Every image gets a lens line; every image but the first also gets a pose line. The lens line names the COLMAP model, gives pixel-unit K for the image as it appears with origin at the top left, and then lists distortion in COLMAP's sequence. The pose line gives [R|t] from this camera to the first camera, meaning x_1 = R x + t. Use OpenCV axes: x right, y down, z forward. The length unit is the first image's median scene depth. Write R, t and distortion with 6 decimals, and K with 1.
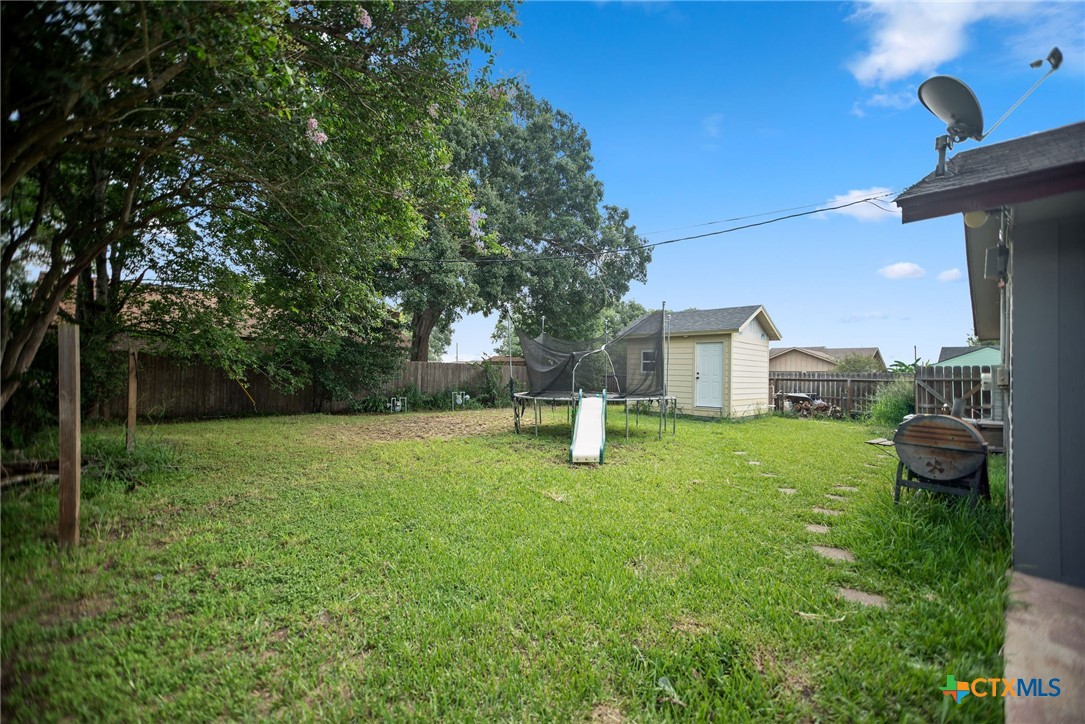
lens RADIAL K [[472.7, 0, 542.5], [0, 472.7, 362.0], [0, 0, 1]] dist [0.000395, 0.000126]
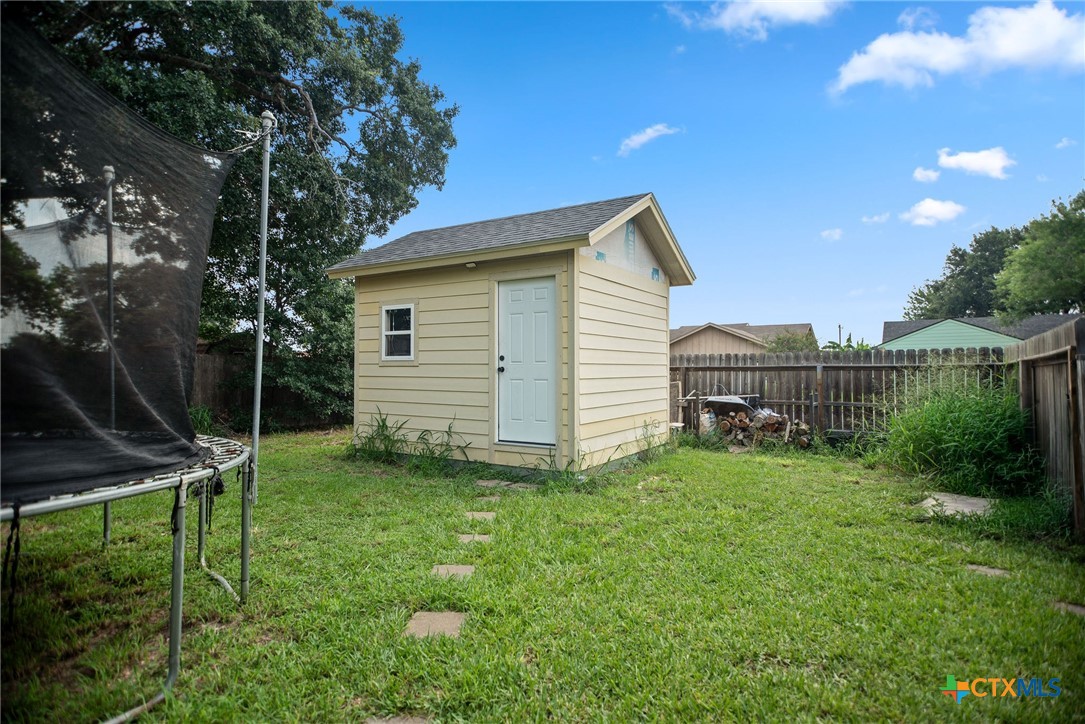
lens RADIAL K [[598.5, 0, 542.5], [0, 598.5, 362.0], [0, 0, 1]] dist [-0.000680, -0.000042]
pose [[0.975479, -0.019442, 0.219234, 0.246023], [0.015841, 0.999709, 0.018171, 0.018432], [-0.219523, -0.014253, 0.975503, 0.489584]]
